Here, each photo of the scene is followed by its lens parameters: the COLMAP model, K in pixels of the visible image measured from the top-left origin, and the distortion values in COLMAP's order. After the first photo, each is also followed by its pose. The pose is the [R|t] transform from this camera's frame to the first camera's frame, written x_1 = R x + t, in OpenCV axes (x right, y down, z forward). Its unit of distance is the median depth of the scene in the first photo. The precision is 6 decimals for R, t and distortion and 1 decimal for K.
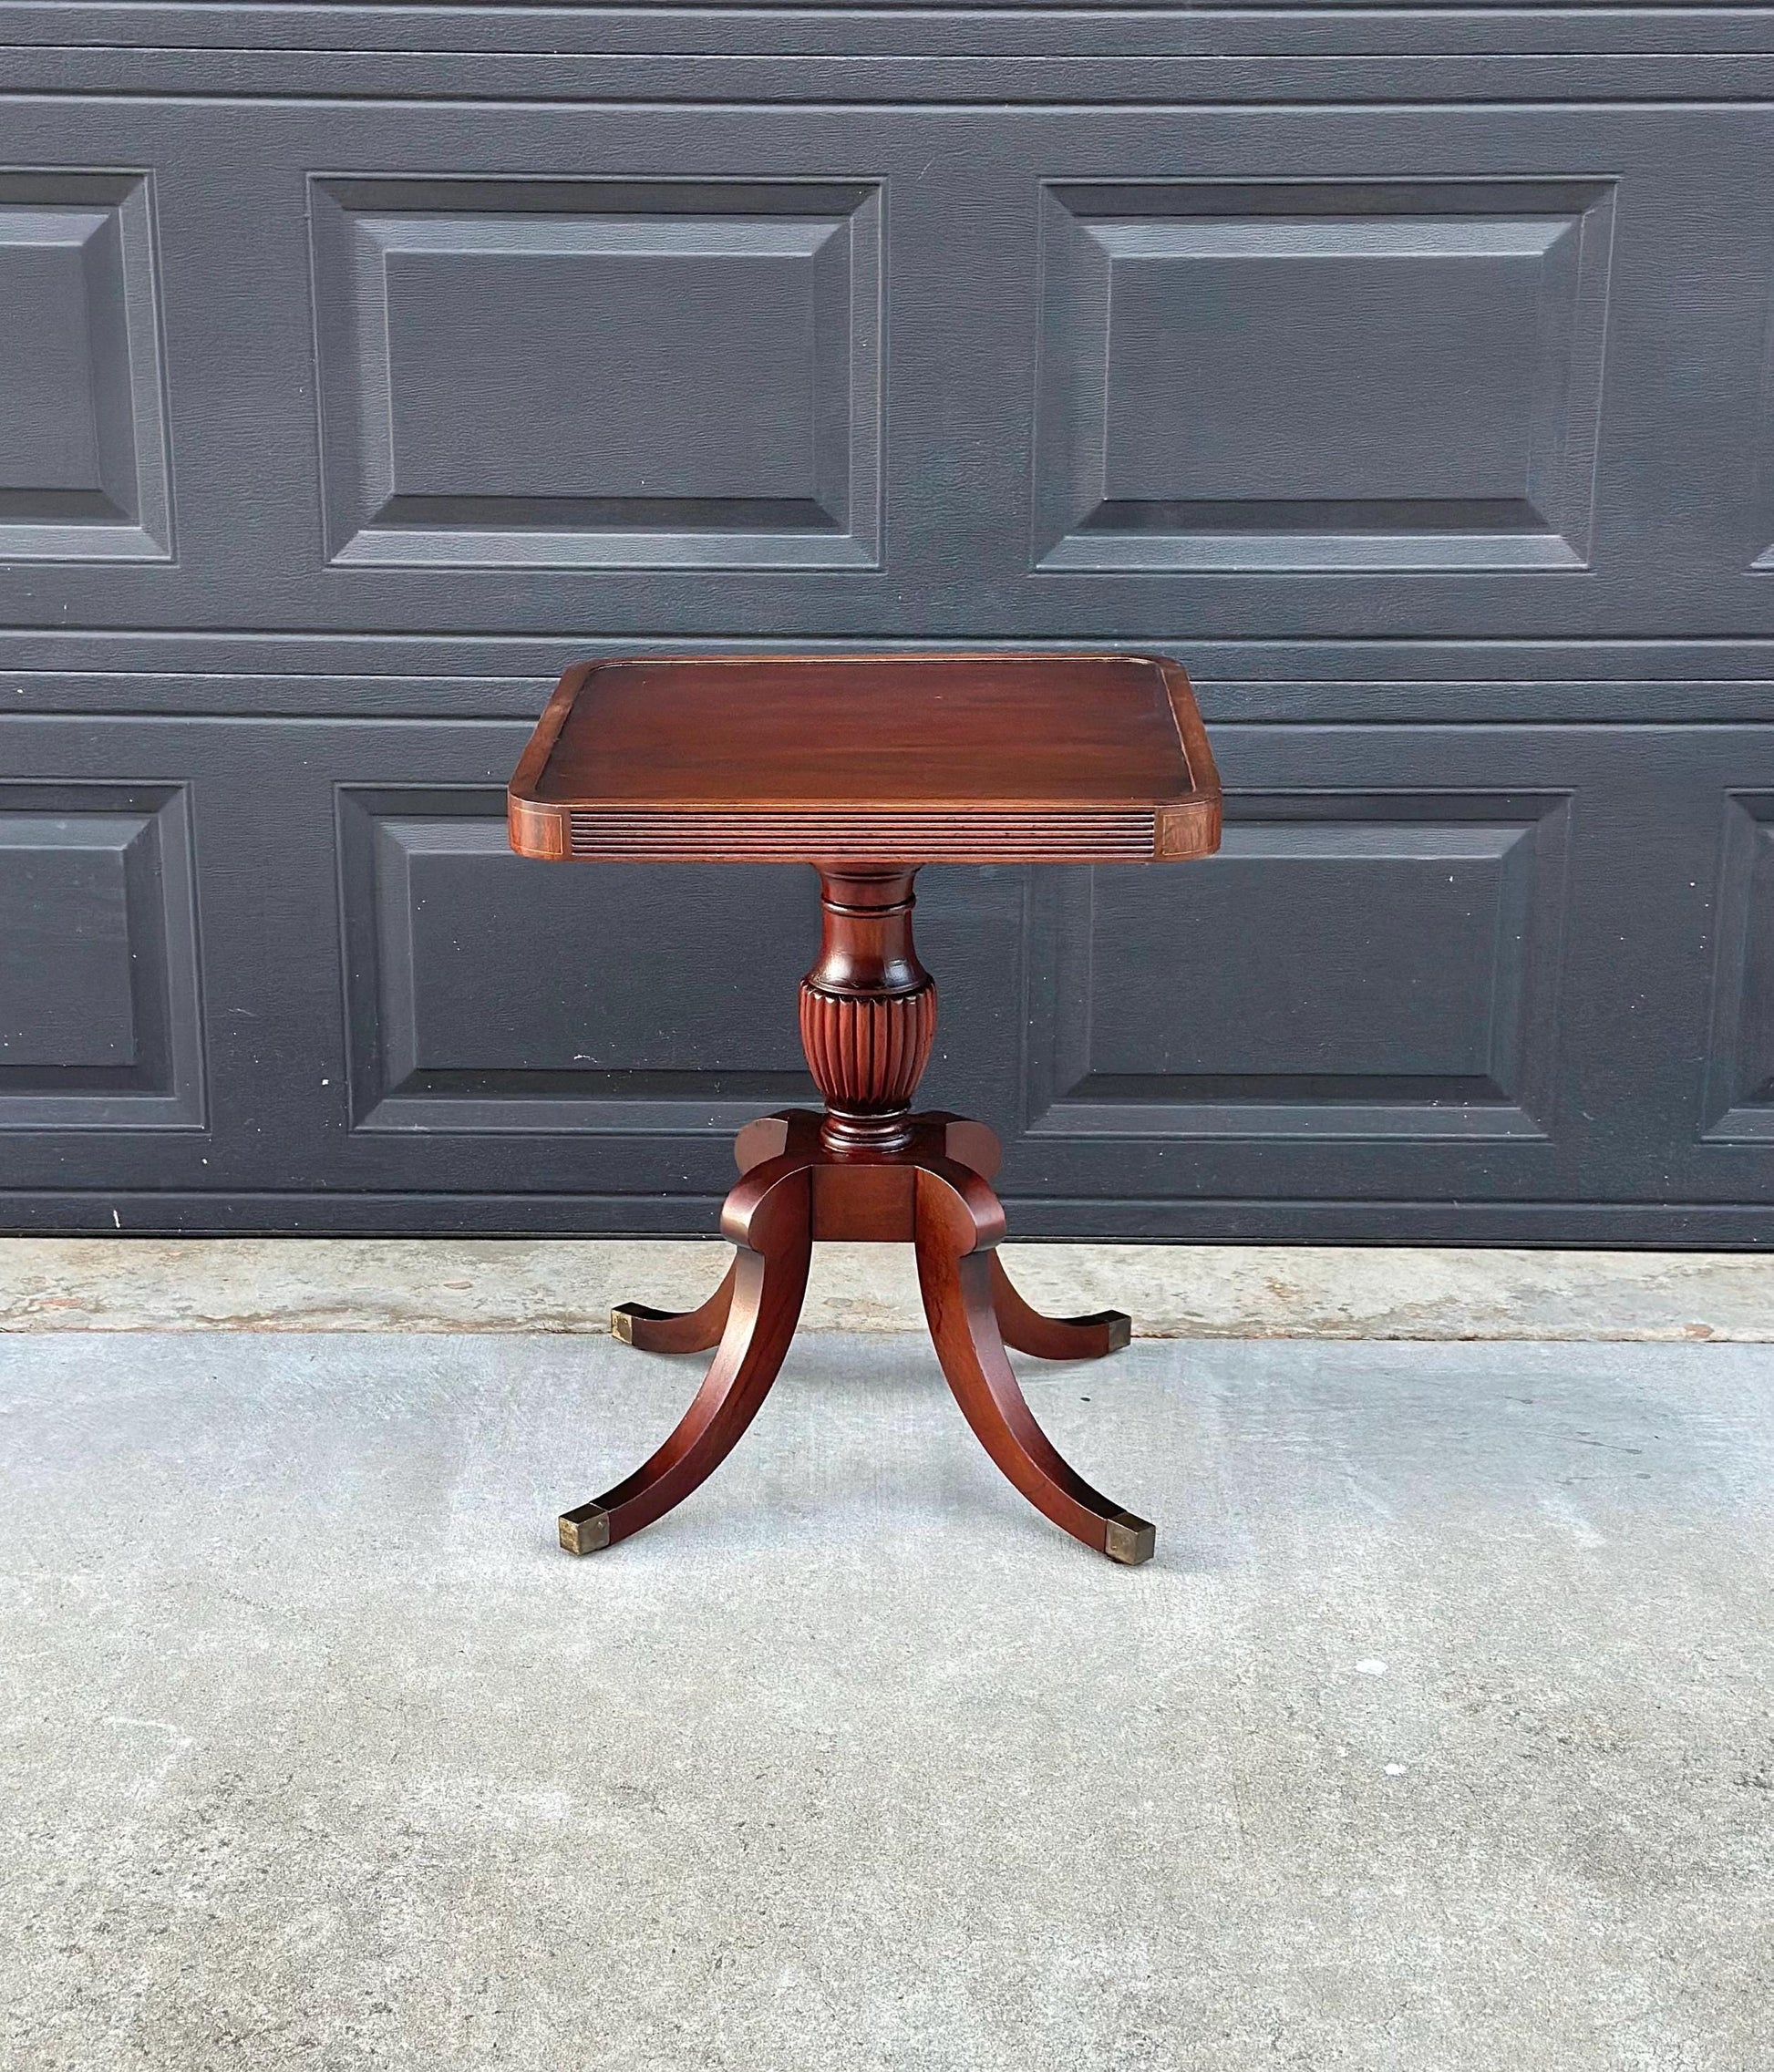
lens RADIAL K [[3389.7, 0, 844.6], [0, 3389.7, 1113.1], [0, 0, 1]] dist [0.150759, 0.000000]
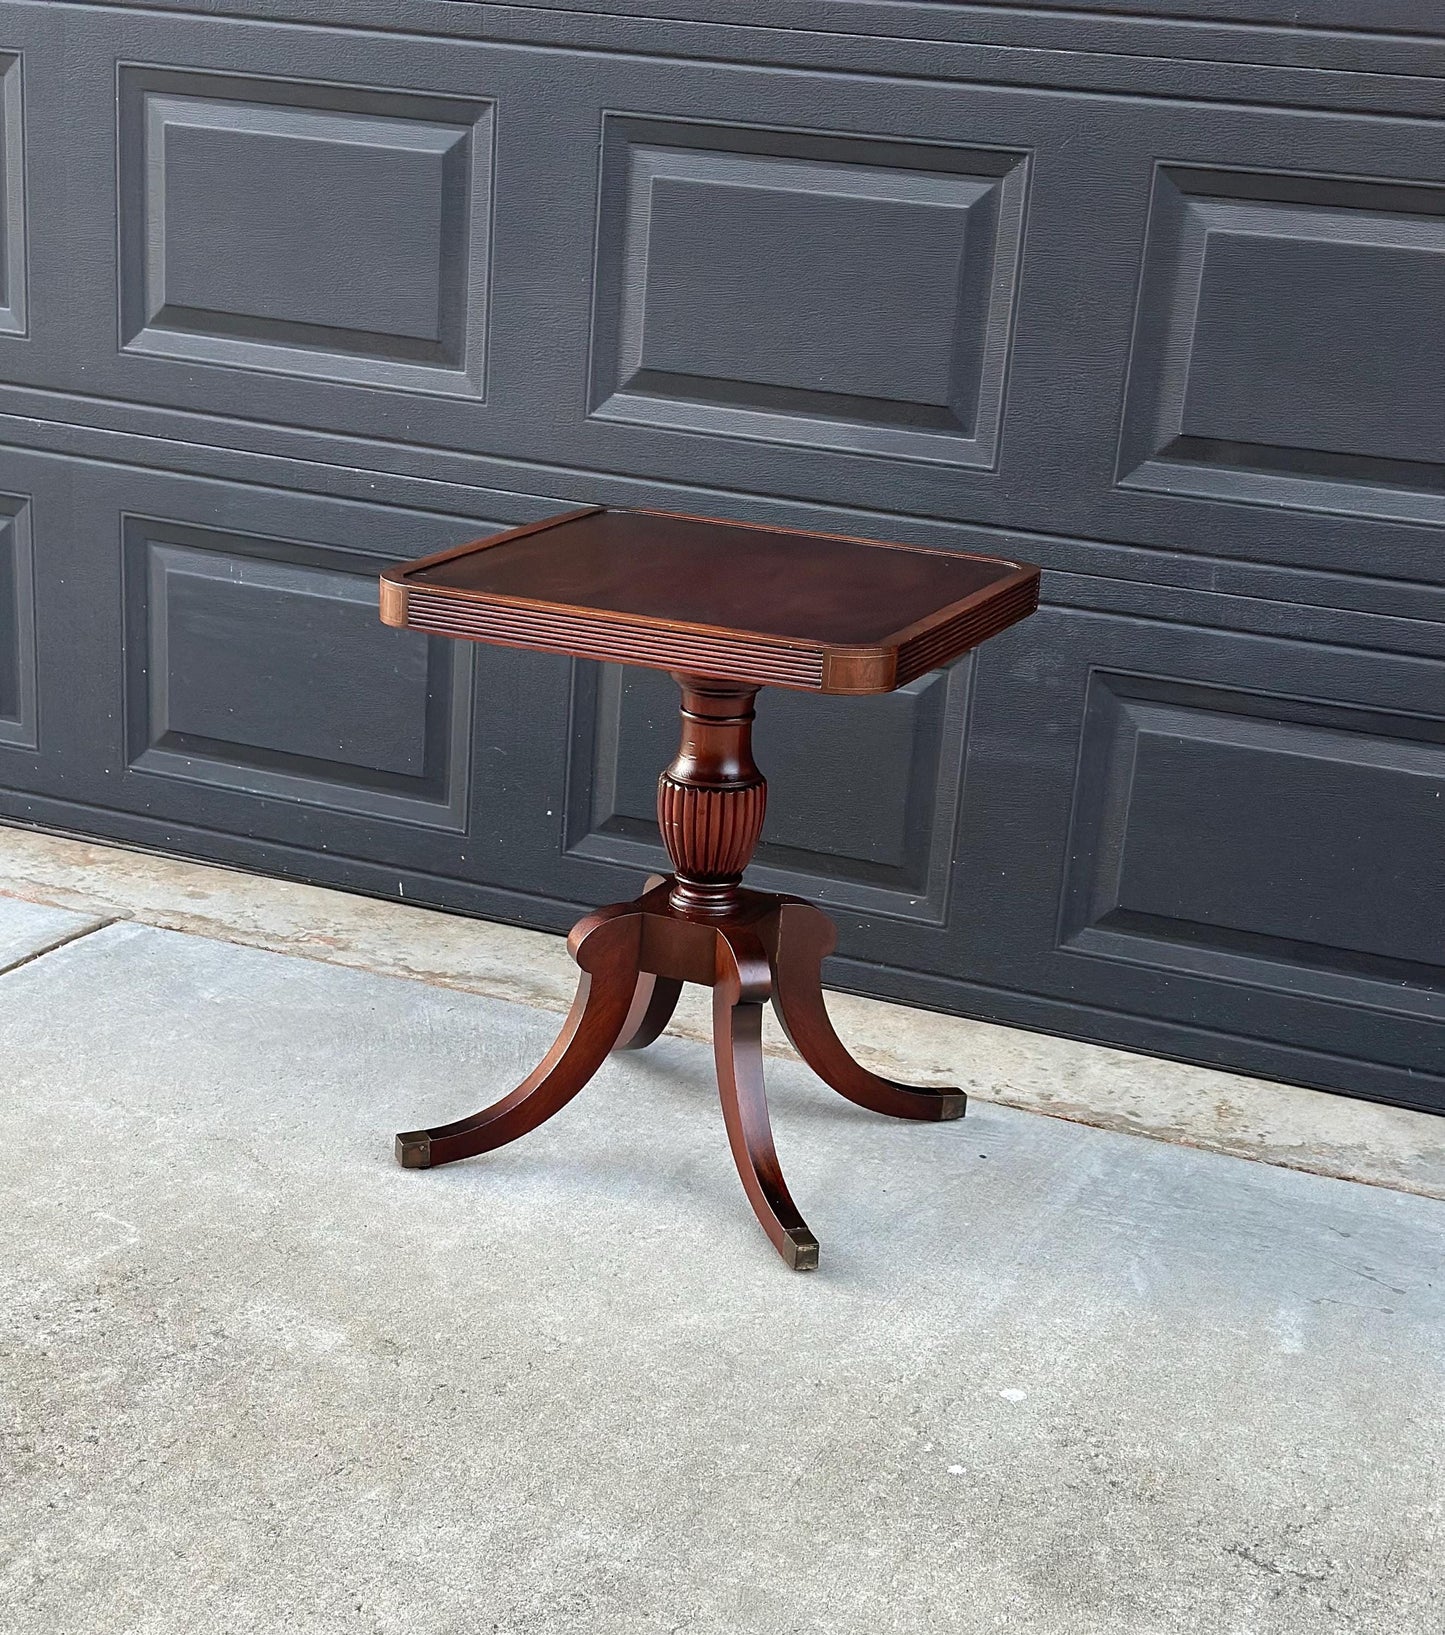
lens RADIAL K [[2716.8, 0, 717.6], [0, 2716.8, 999.3], [0, 0, 1]] dist [0.152628, 0.000000]
pose [[0.926602, 0.185346, -0.327193, 0.280712], [-0.174661, 0.982673, 0.062022, -0.015772], [0.333019, -0.000322, 0.942920, 0.032166]]
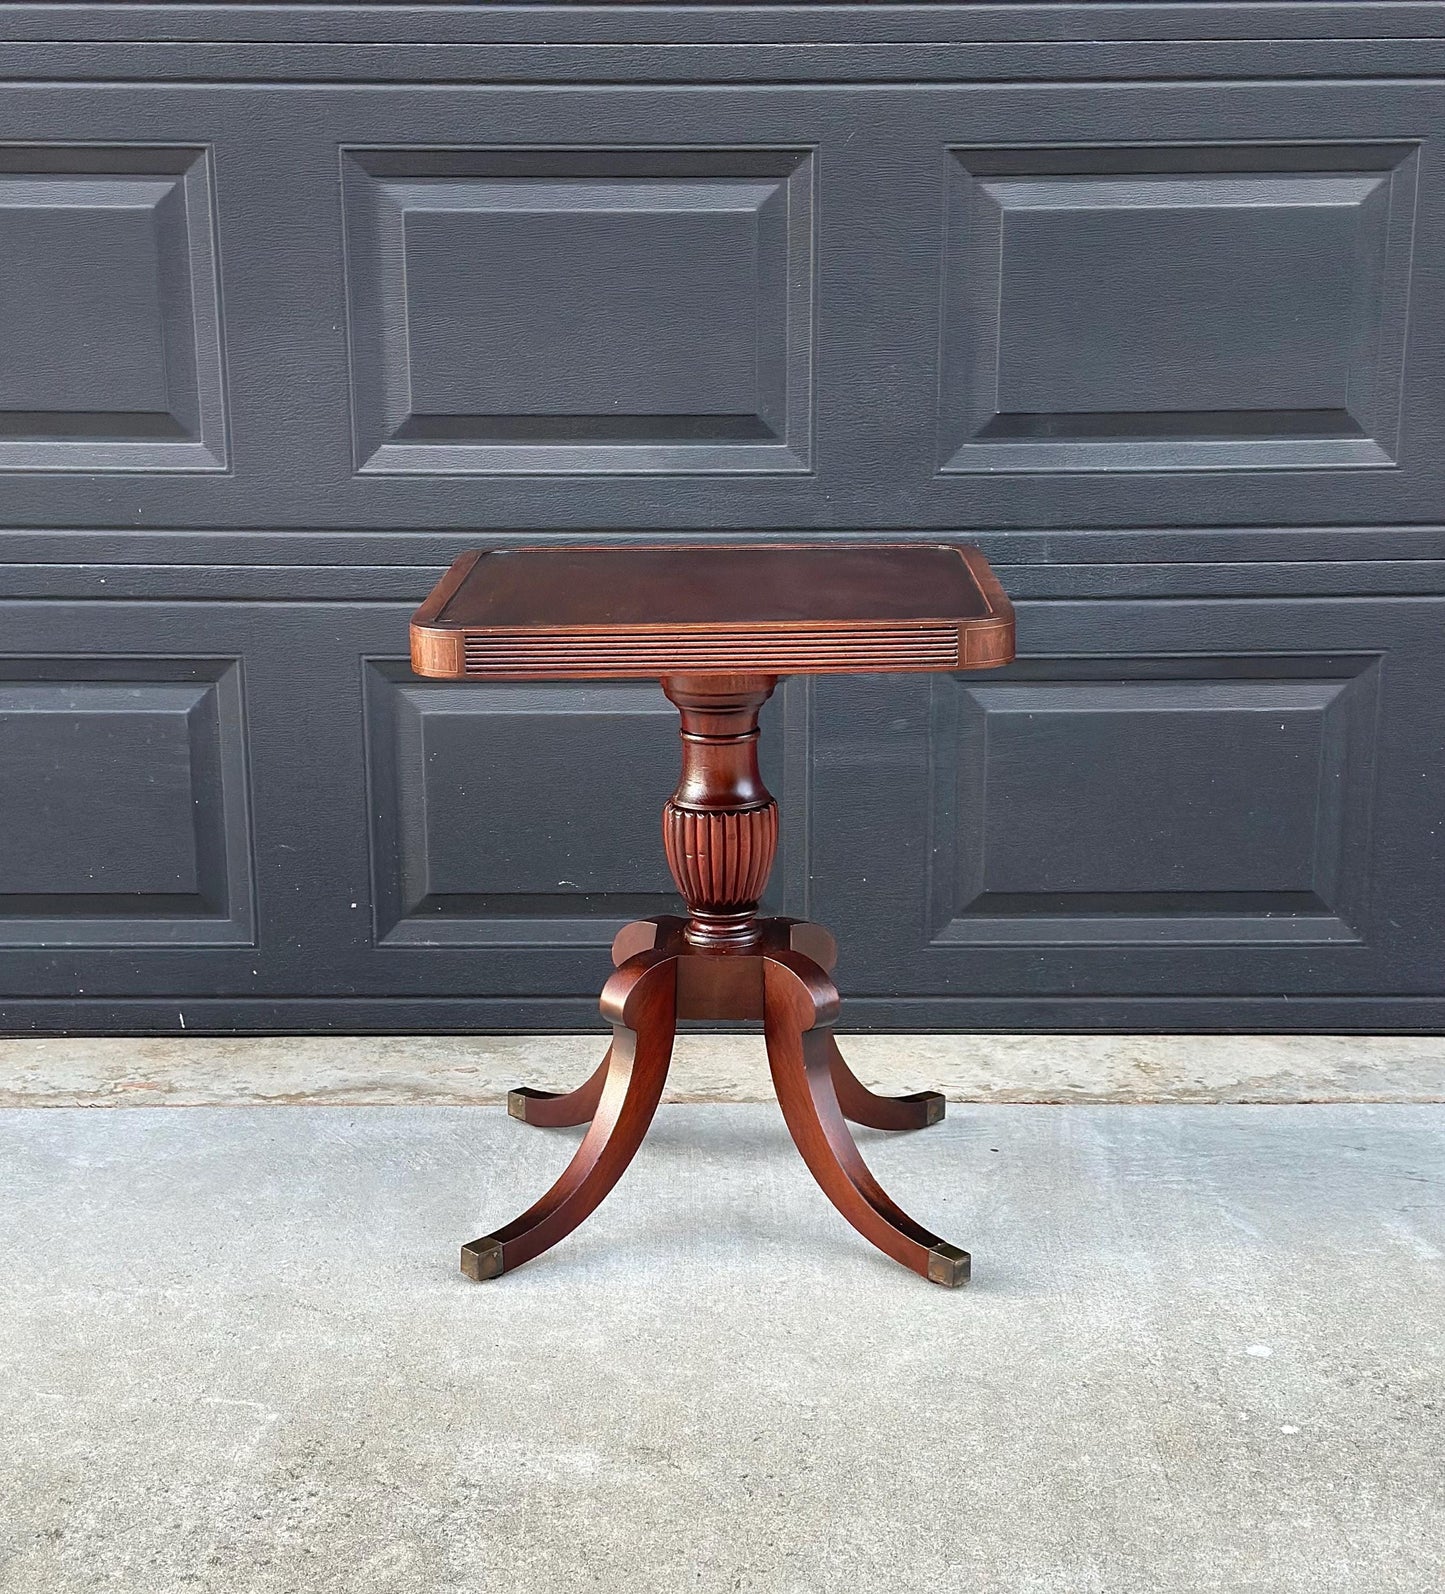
lens RADIAL K [[2678.6, 0, 708.3], [0, 2678.6, 990.6], [0, 0, 1]] dist [0.148470, 0.000000]
pose [[0.999936, -0.009056, 0.006752, -0.034944], [0.009154, 0.999851, -0.014610, 0.038591], [-0.006619, 0.014671, 0.999870, 0.043831]]
